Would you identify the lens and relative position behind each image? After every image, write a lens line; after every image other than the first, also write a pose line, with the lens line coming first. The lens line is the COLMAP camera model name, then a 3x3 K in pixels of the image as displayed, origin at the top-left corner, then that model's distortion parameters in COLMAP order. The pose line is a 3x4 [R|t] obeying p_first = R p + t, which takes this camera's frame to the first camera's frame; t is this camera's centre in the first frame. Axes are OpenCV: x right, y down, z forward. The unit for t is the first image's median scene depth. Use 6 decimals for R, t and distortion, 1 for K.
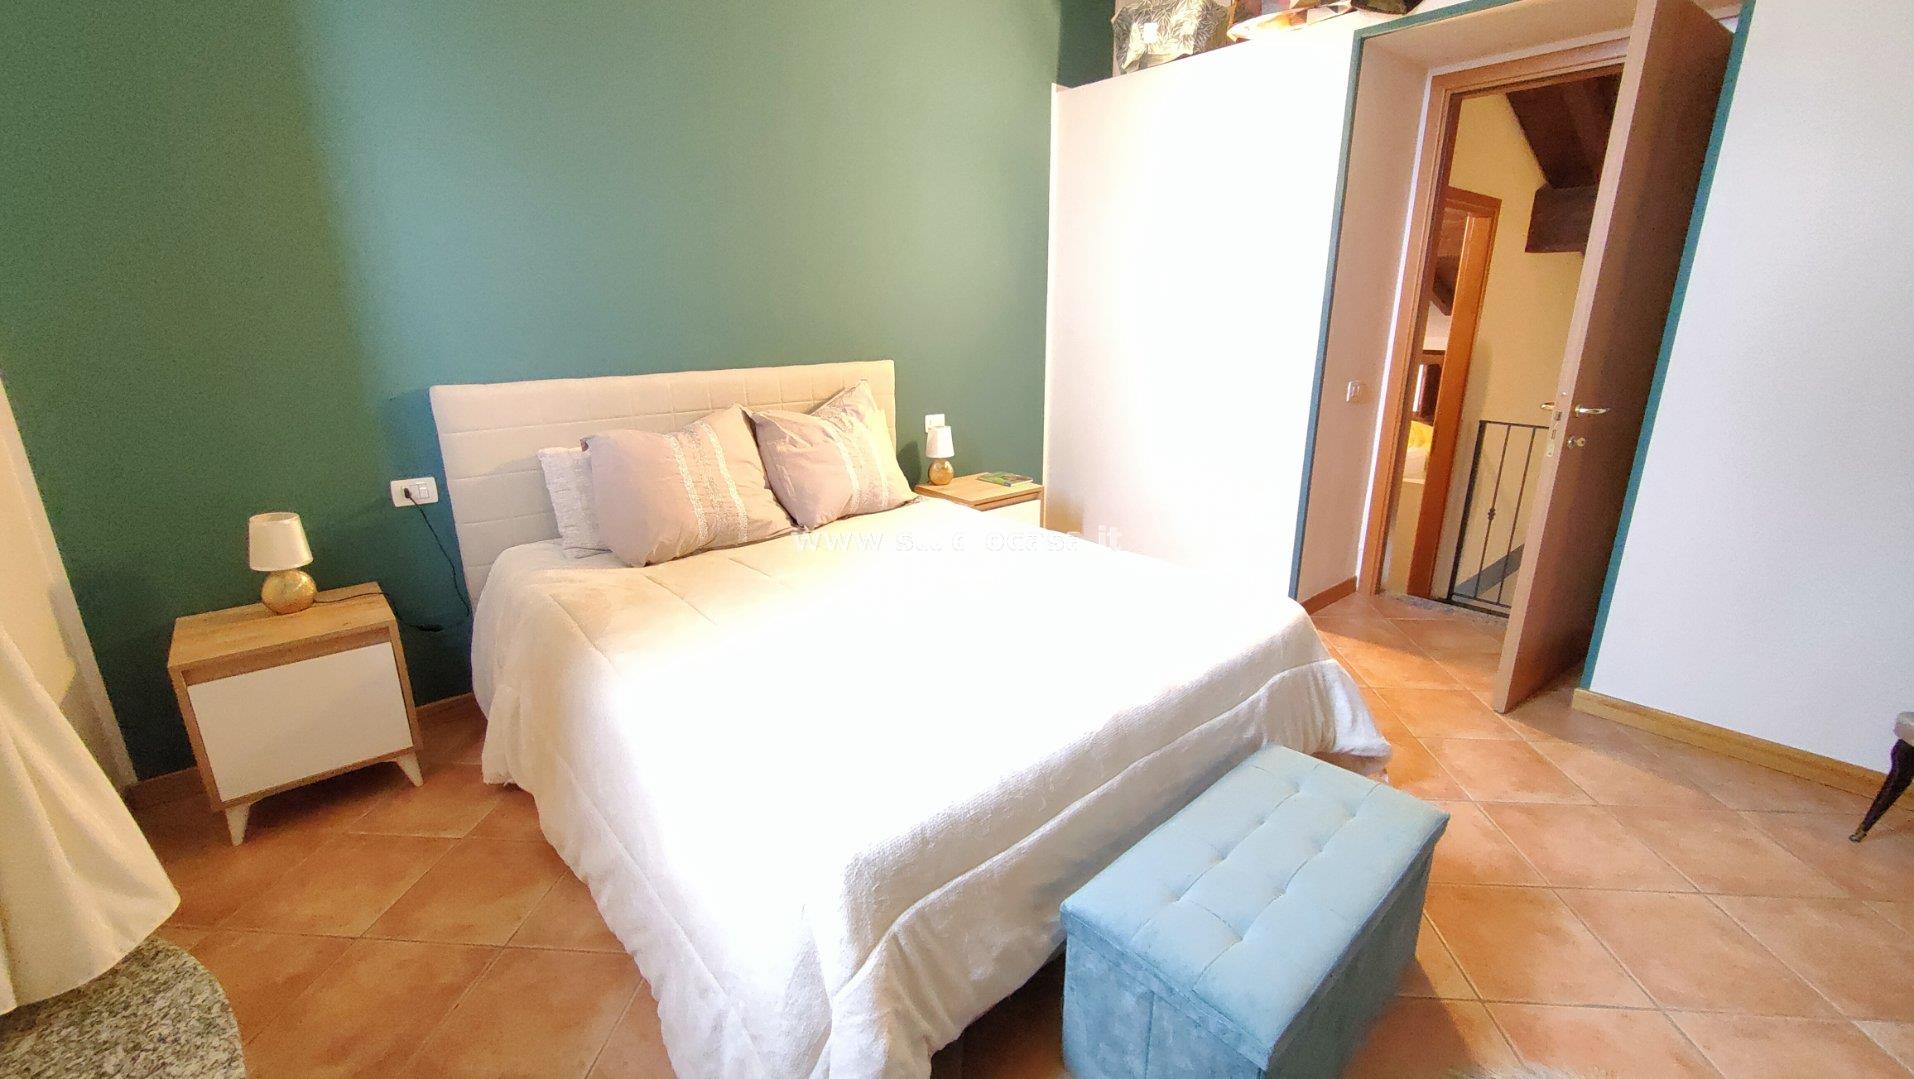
lens RADIAL K [[791.7, 0, 962.3], [0, 791.7, 539.6], [0, 0, 1]] dist [-0.001654, 0.000084]
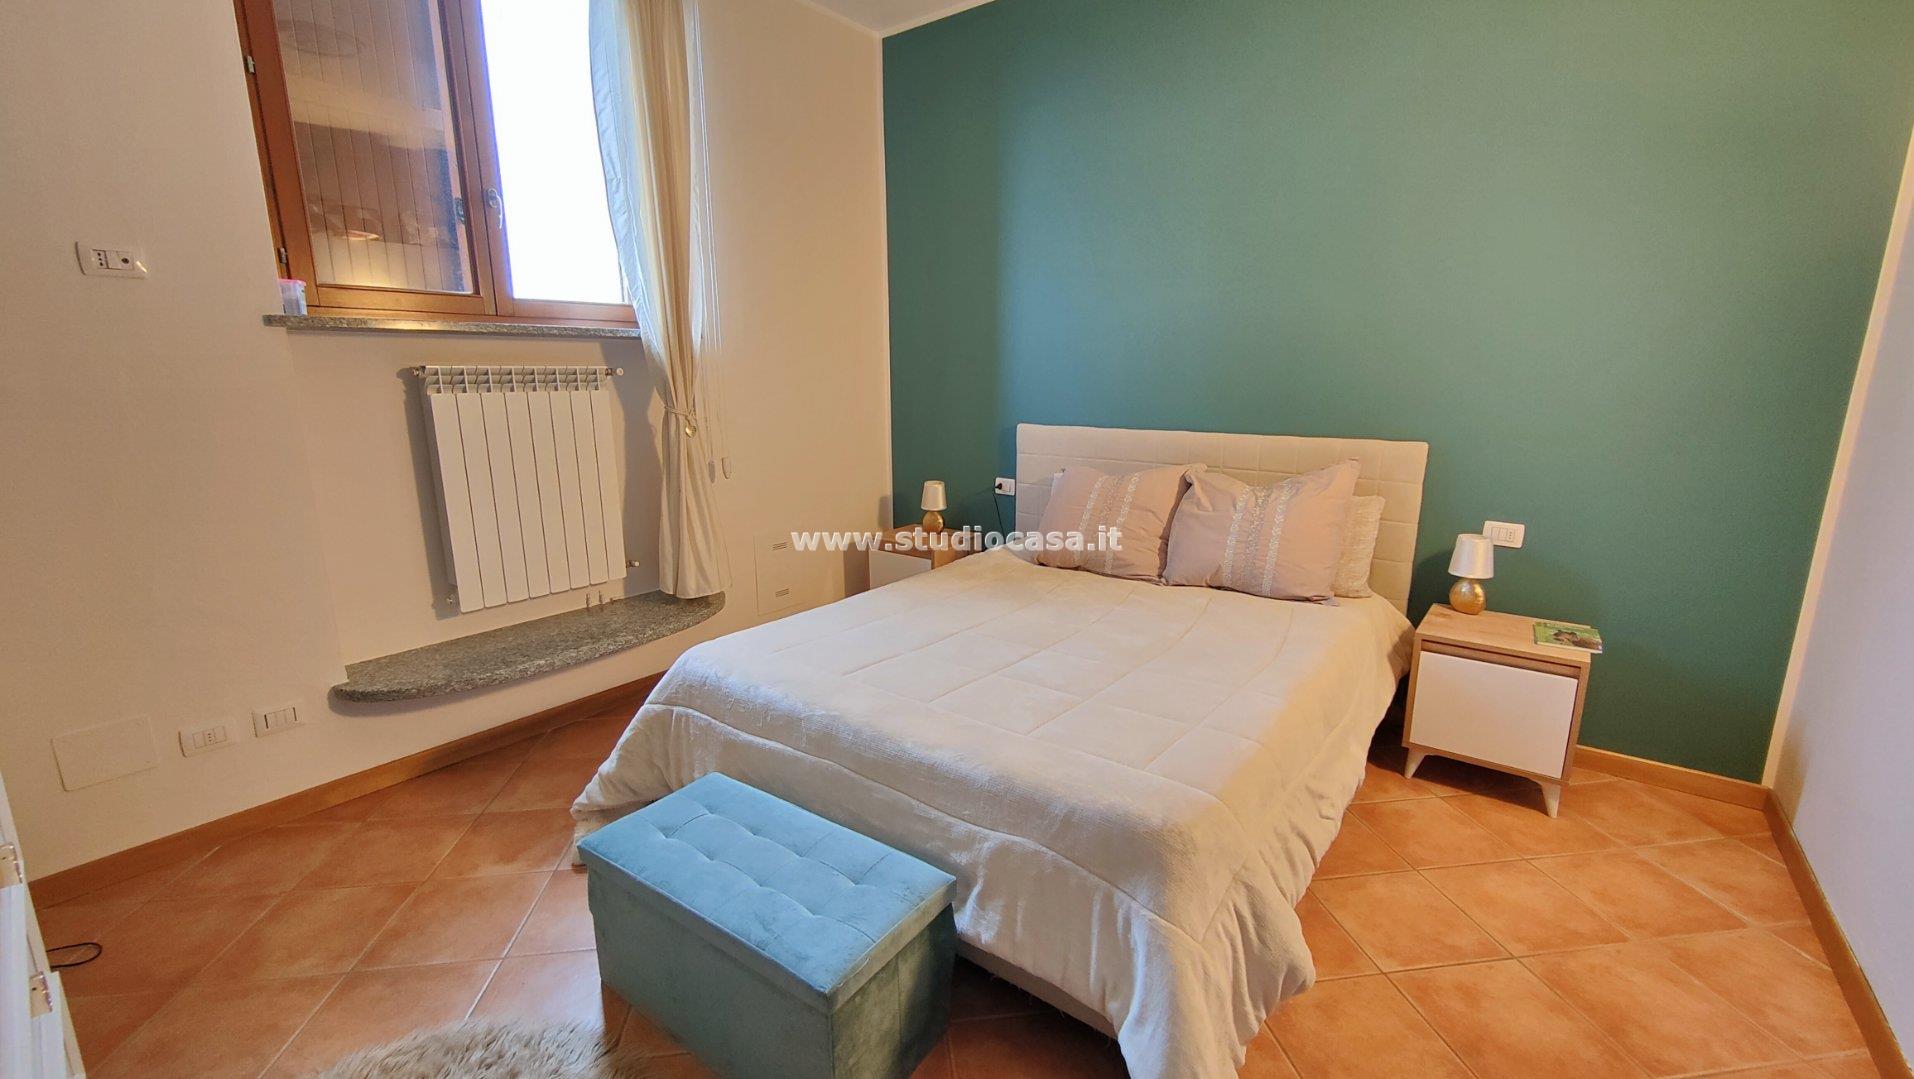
lens RADIAL K [[791.7, 0, 962.3], [0, 791.7, 539.6], [0, 0, 1]] dist [-0.001654, 0.000084]
pose [[0.215081, 0.224949, -0.950336, 1.410057], [-0.259378, 0.951319, 0.166479, -0.328454], [0.941522, 0.210689, 0.262958, 0.803747]]
